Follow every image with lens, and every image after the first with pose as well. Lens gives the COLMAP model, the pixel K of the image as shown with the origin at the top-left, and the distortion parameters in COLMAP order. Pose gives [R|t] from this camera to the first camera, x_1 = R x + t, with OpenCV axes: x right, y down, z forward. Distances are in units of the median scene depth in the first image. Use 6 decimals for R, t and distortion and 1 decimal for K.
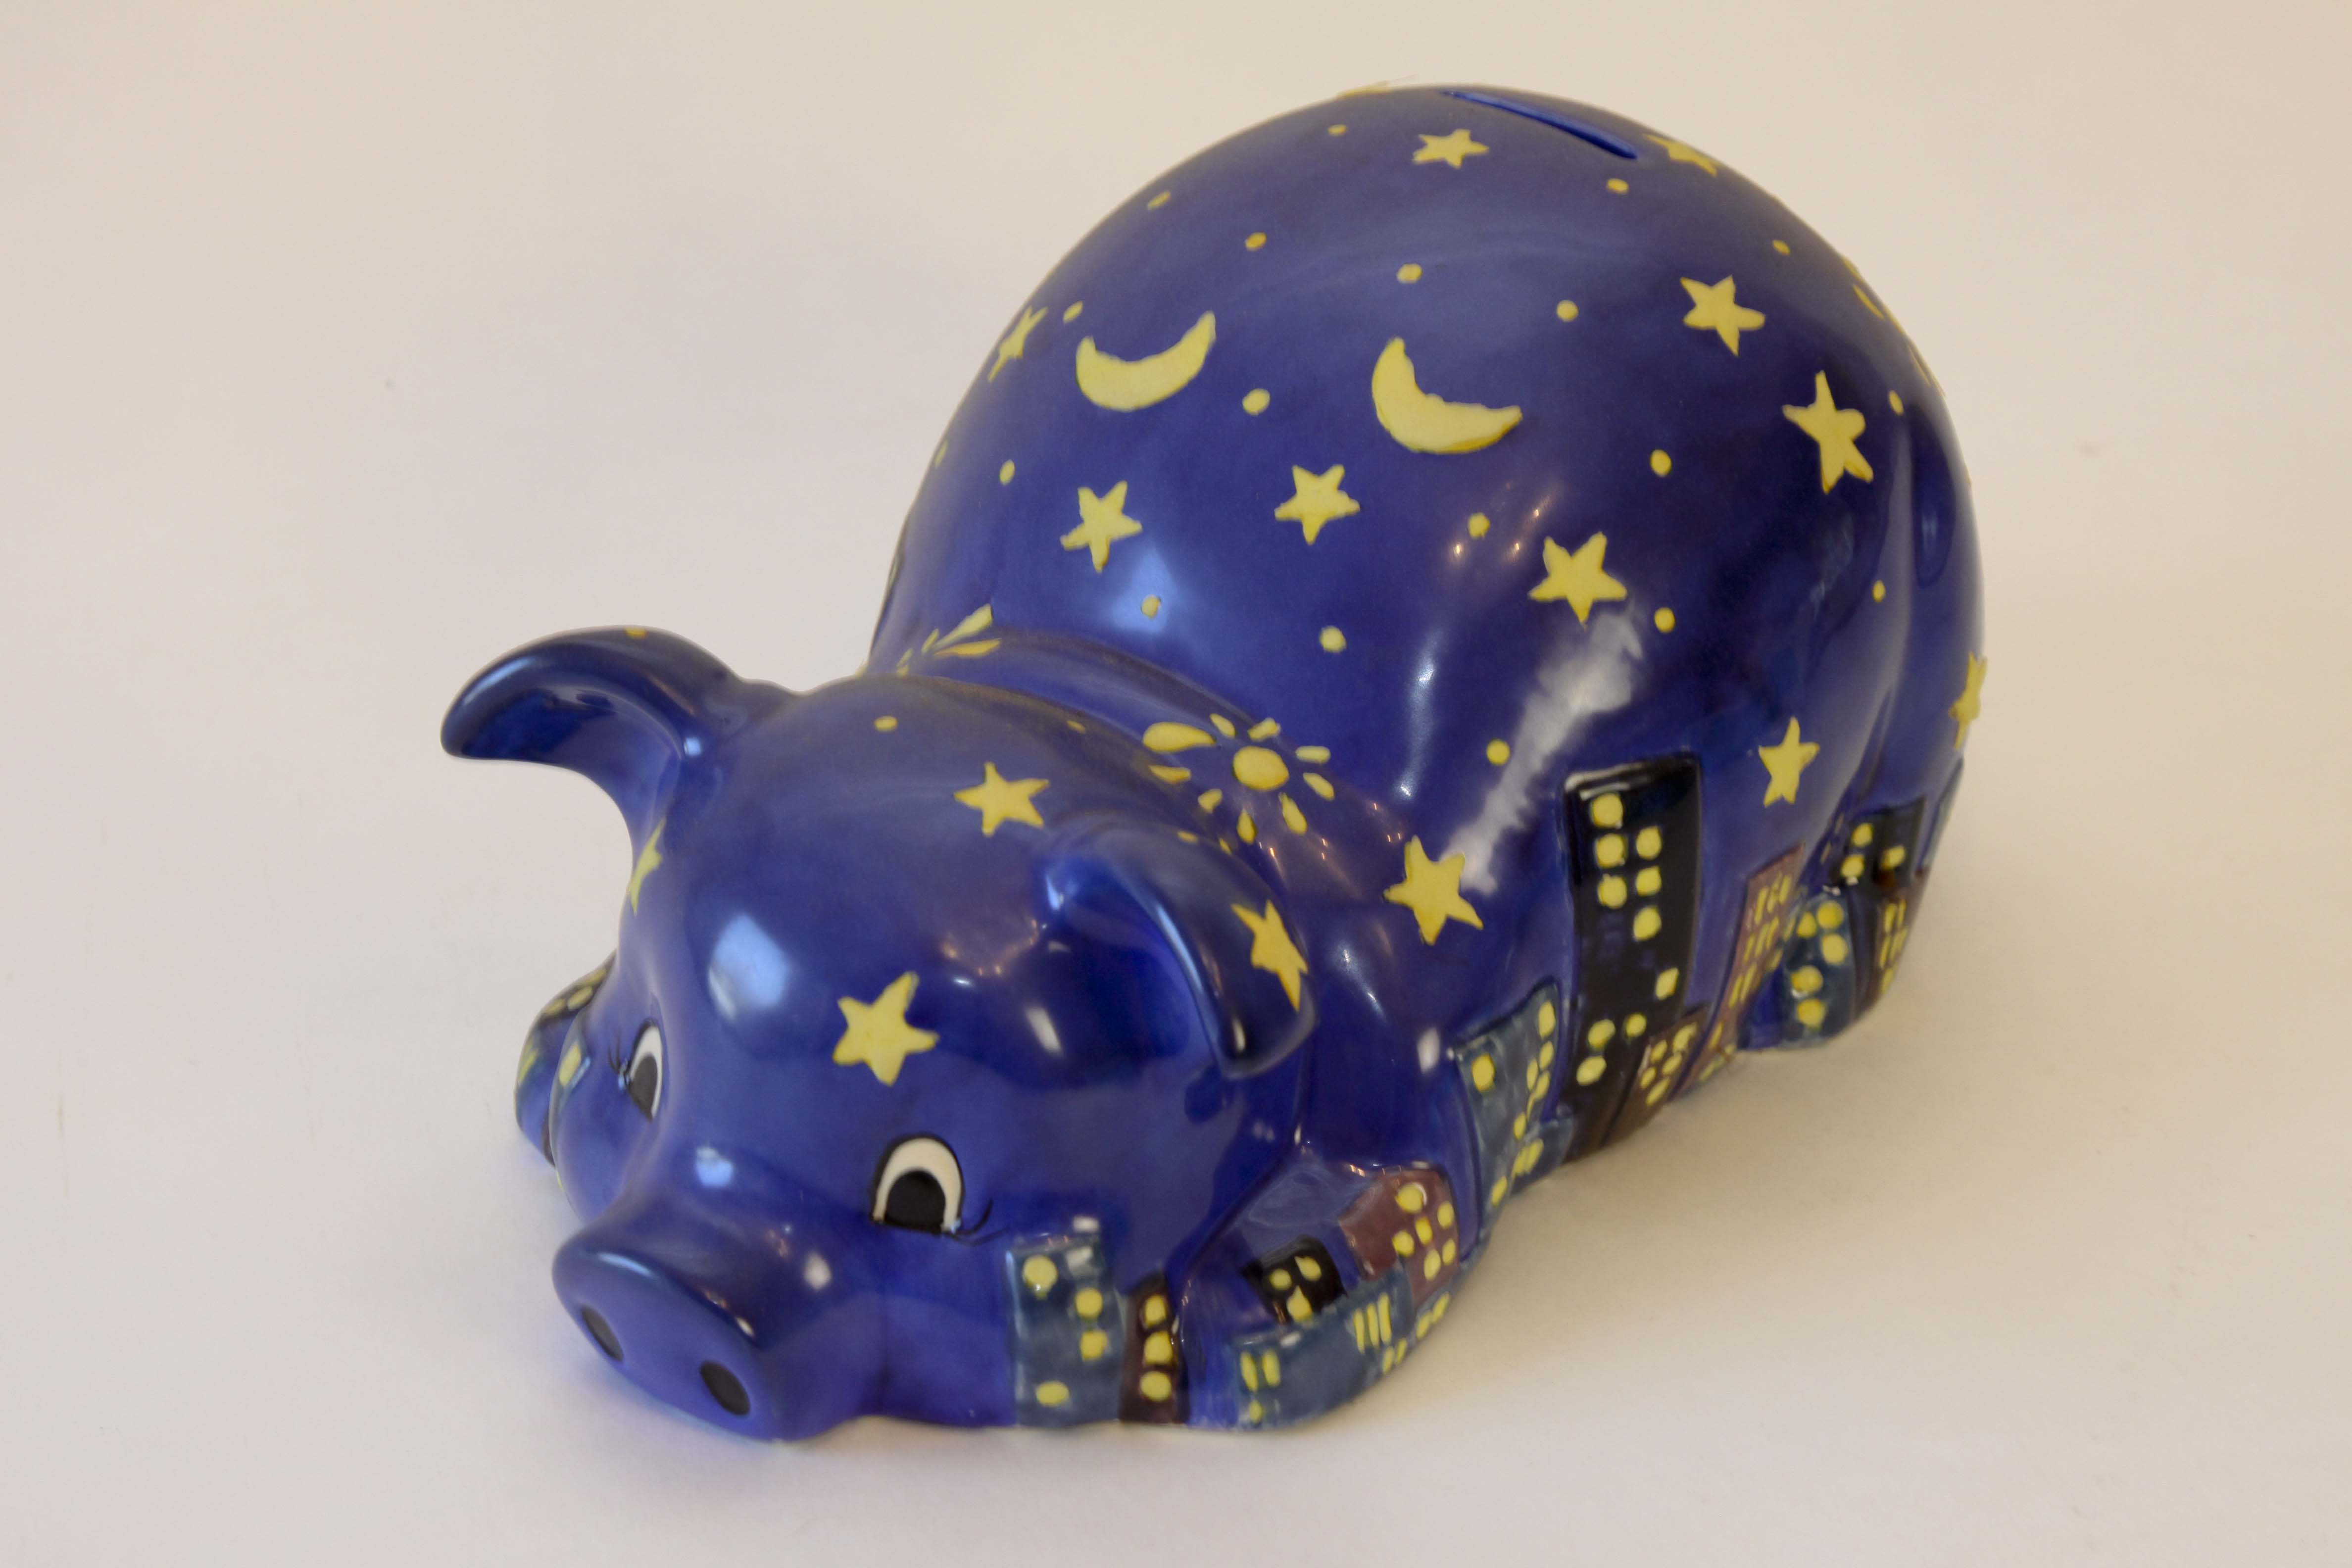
lens RADIAL K [[6166.0, 0, 1175.4], [0, 6166.0, 787.3], [0, 0, 1]] dist [0.103738, 0.000000]
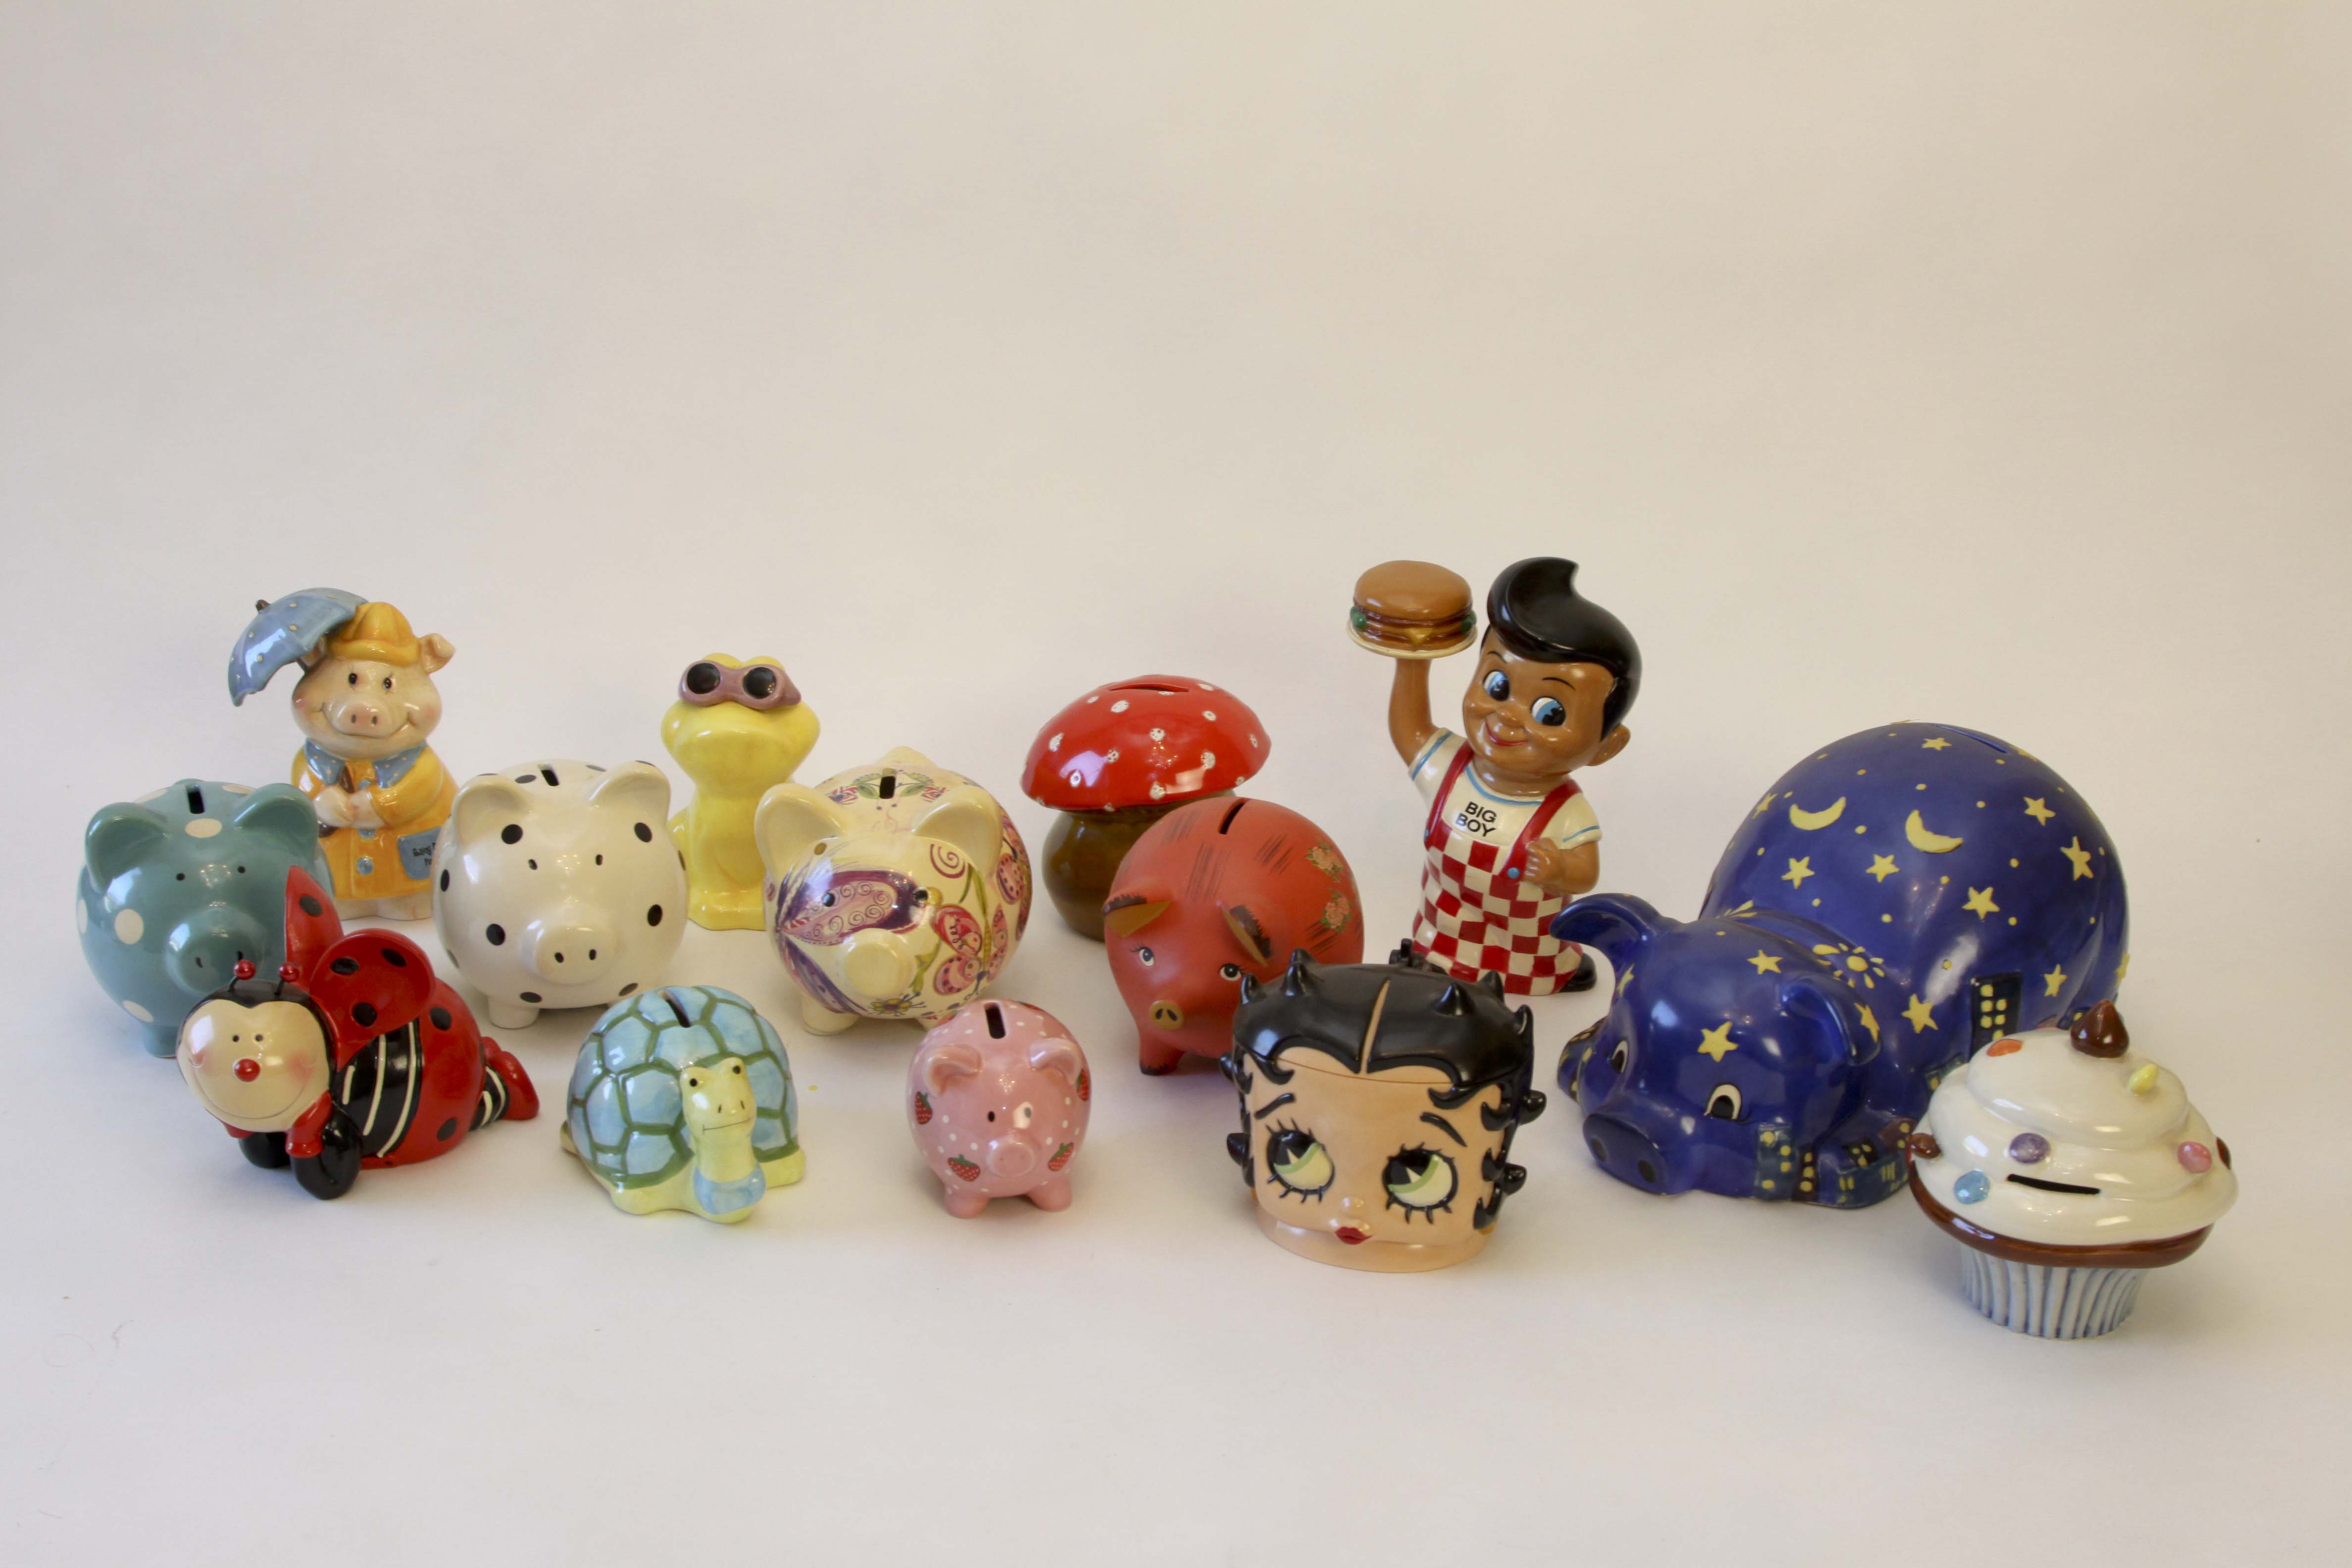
lens RADIAL K [[3076.6, 0, 1172.7], [0, 3076.6, 777.9], [0, 0, 1]] dist [-0.078662, 0.000000]
pose [[0.986638, 0.072347, -0.145987, -0.089819], [-0.089300, 0.989559, -0.113127, 0.093062], [0.136278, 0.124652, 0.982797, -0.350208]]
